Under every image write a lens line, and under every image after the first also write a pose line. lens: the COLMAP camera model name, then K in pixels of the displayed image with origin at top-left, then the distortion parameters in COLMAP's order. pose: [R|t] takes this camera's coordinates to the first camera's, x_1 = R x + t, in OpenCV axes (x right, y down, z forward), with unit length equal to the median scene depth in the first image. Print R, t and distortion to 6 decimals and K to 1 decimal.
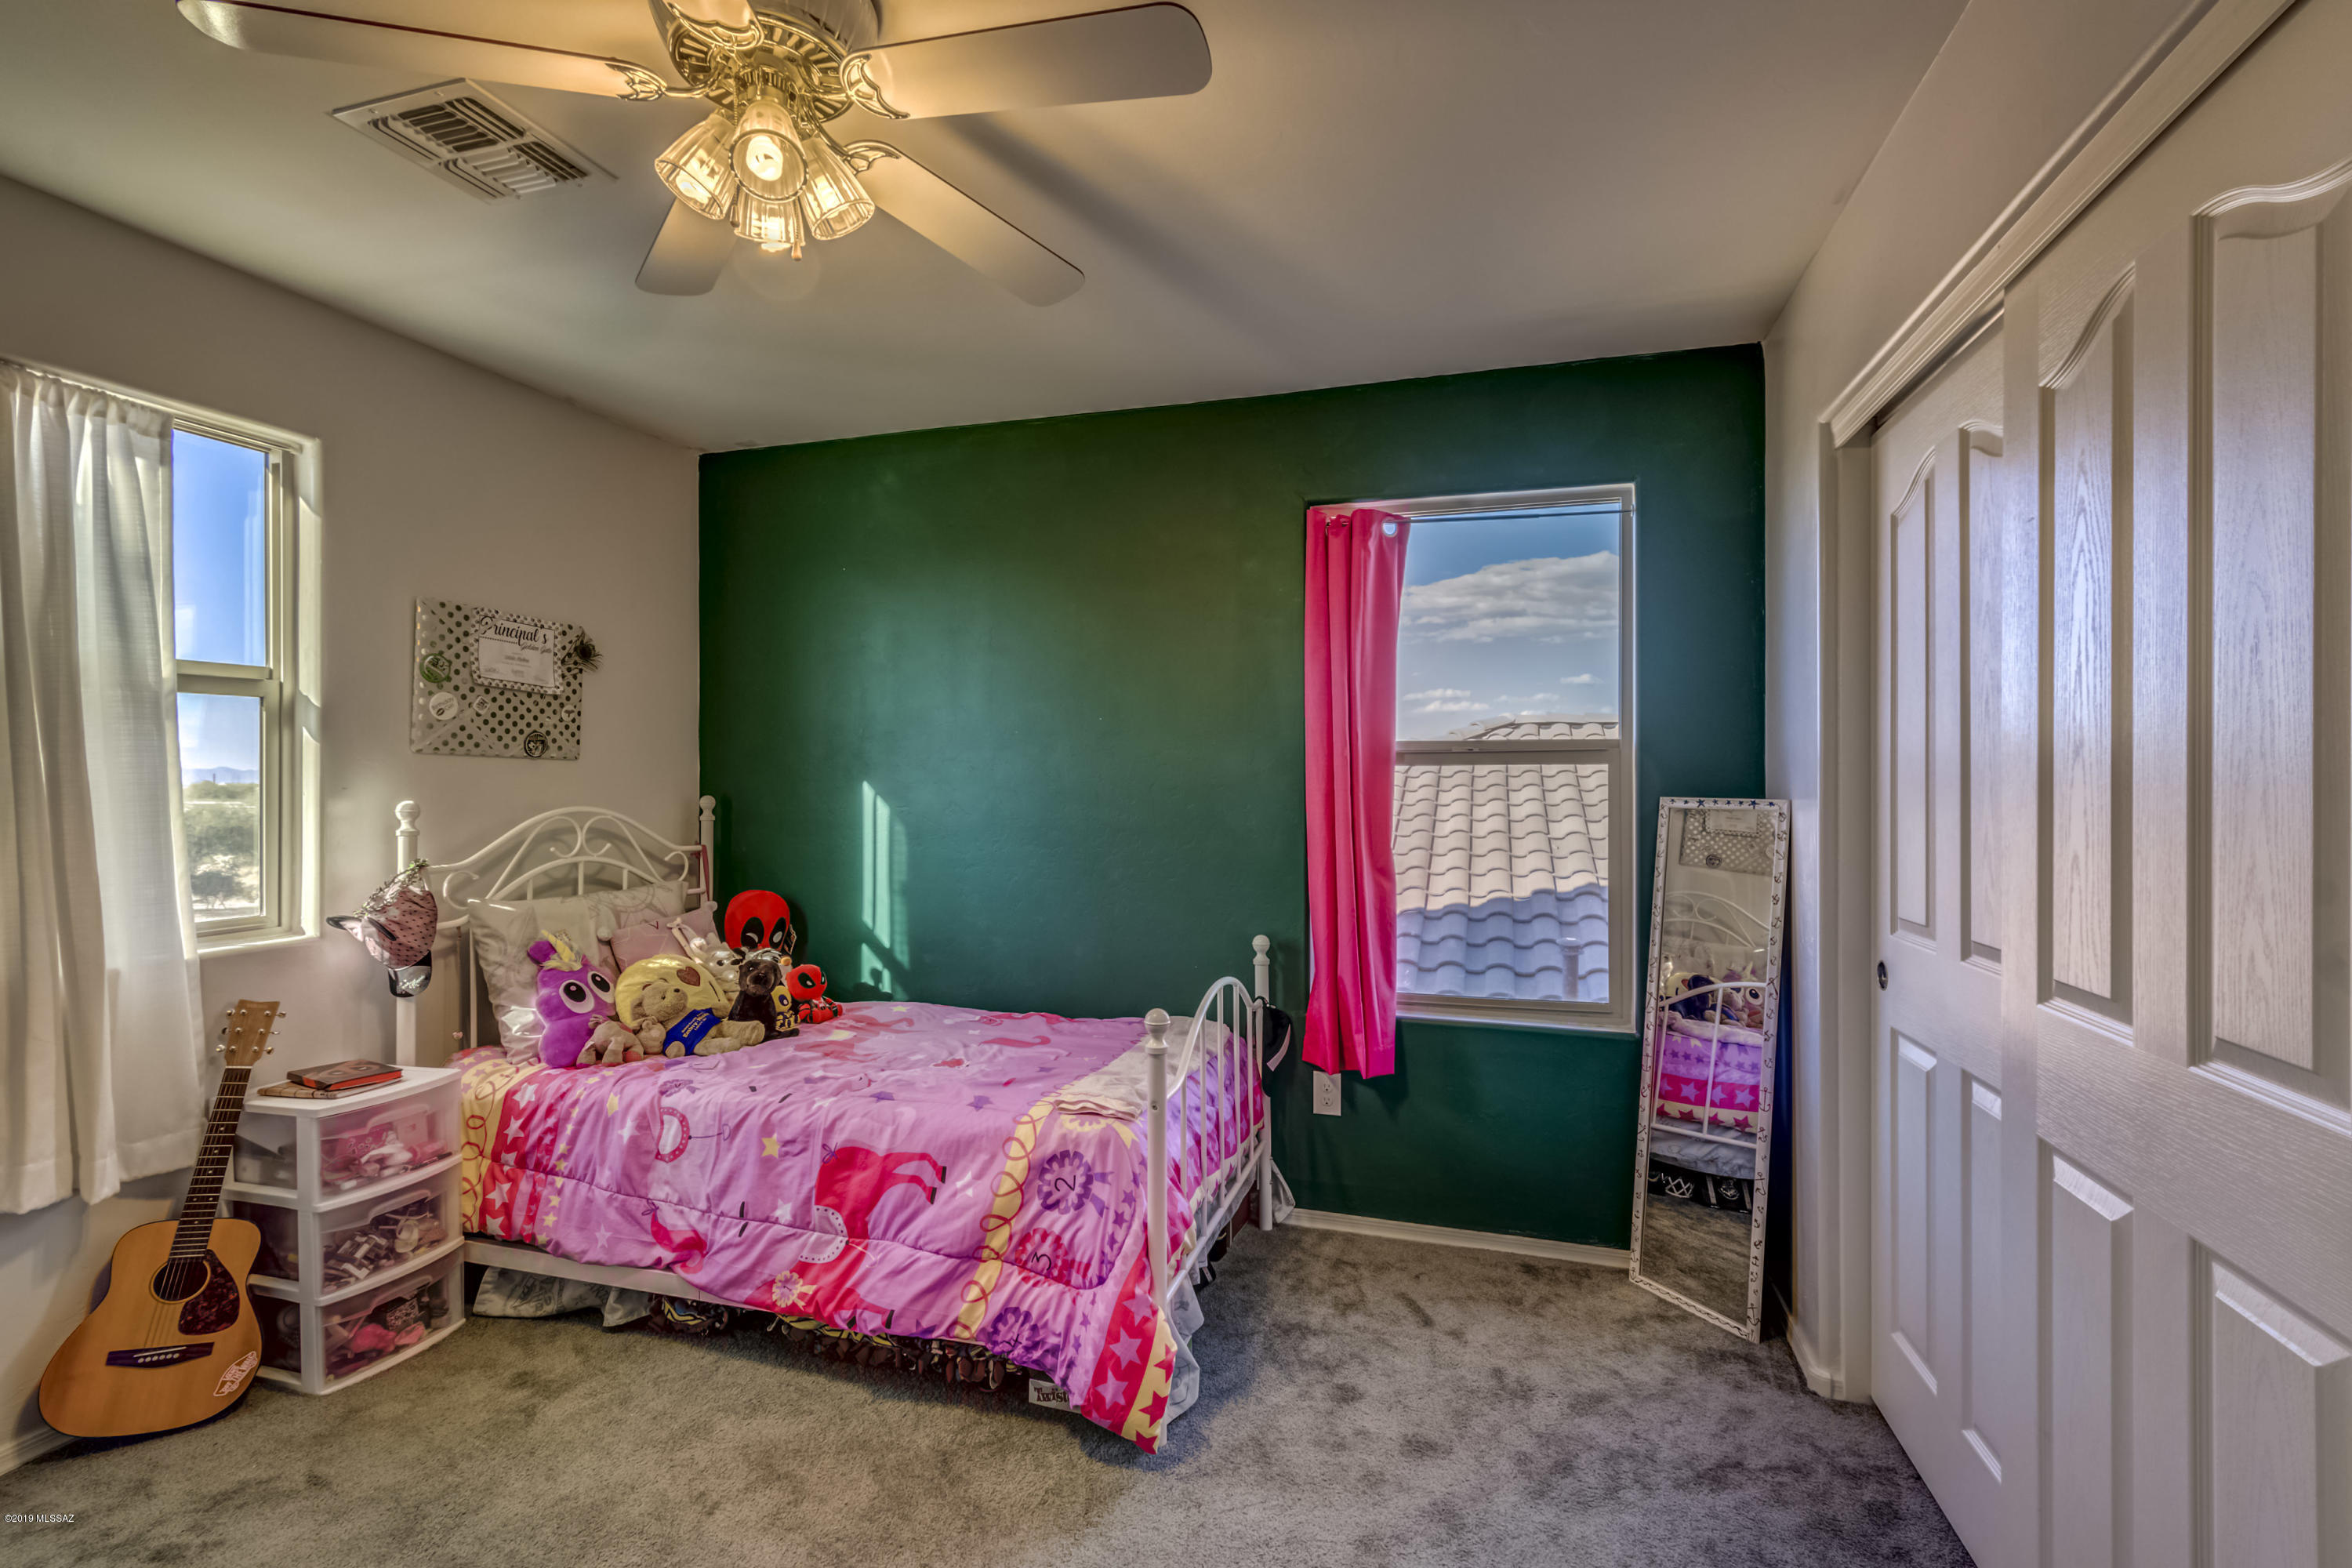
lens RADIAL K [[1049.0, 0, 1187.9], [0, 1049.0, 785.7], [0, 0, 1]] dist [0.004038, -0.001051]
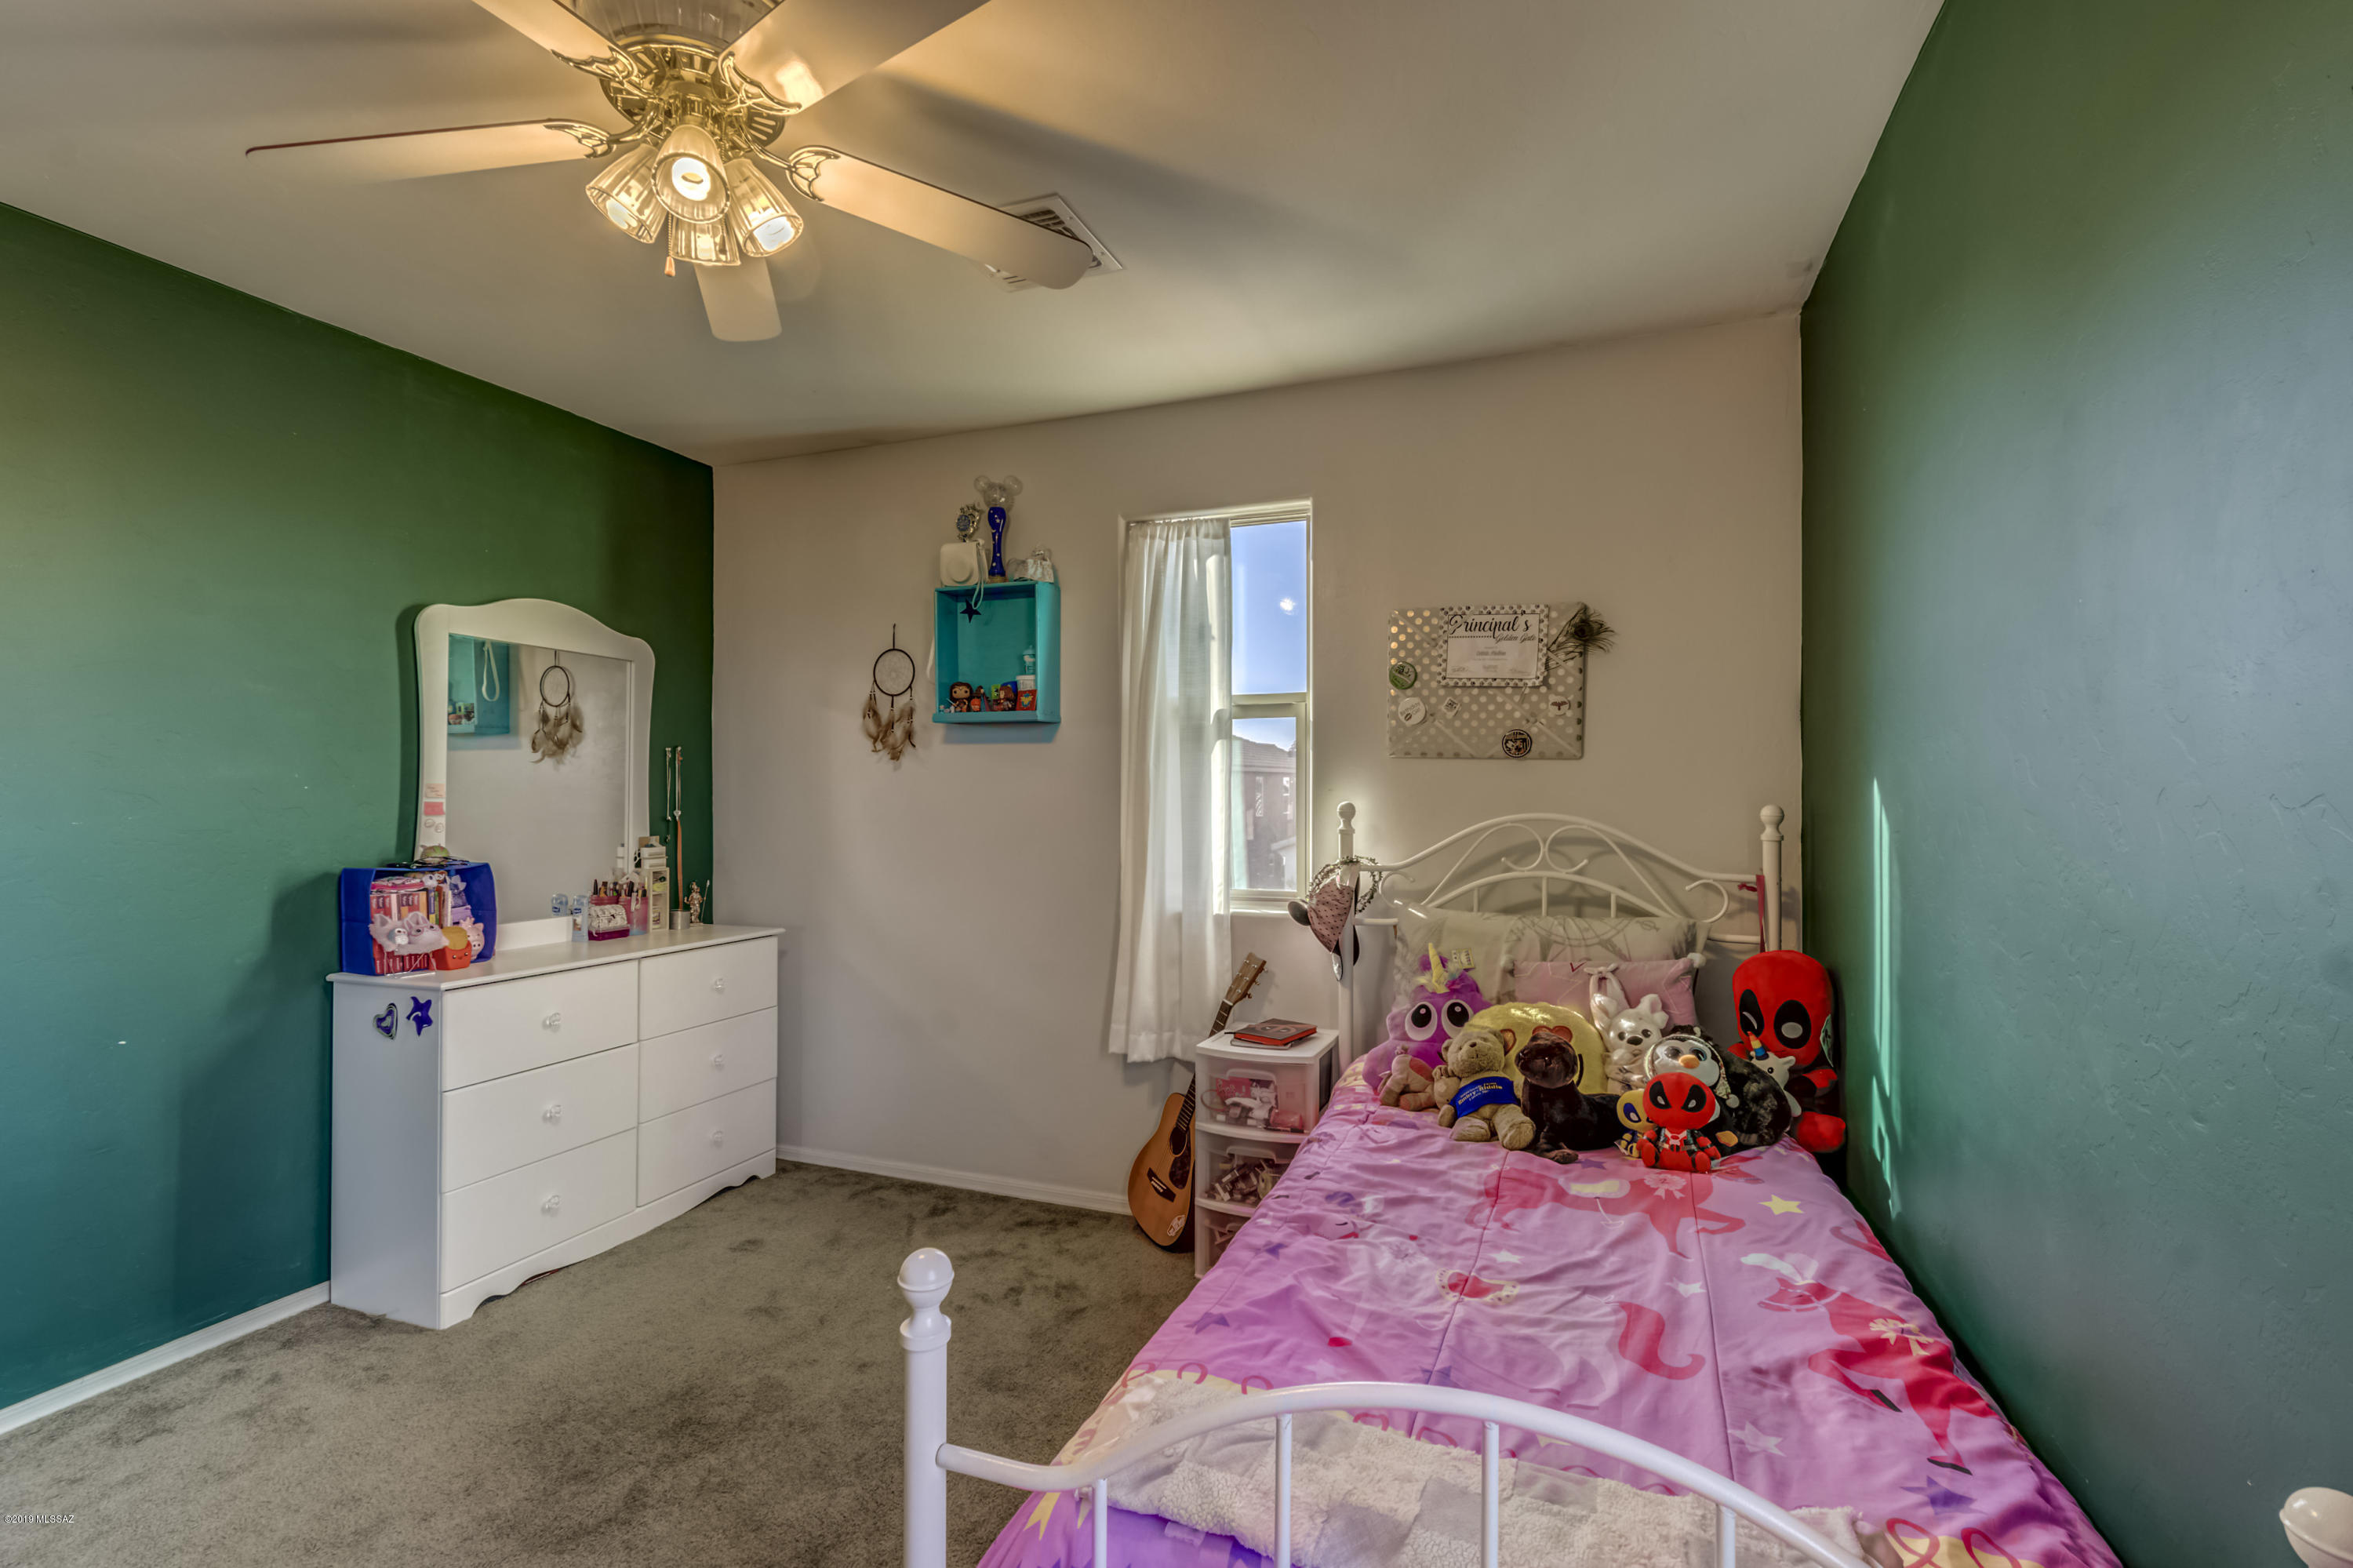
lens RADIAL K [[1049.5, 0, 1189.6], [0, 1049.5, 784.1], [0, 0, 1]] dist [0.004038, -0.001051]
pose [[-0.066537, 0.000196, -0.997784, 0.335110], [-0.002607, 0.999997, 0.000370, -0.003967], [0.997781, 0.002626, -0.066537, 0.854662]]
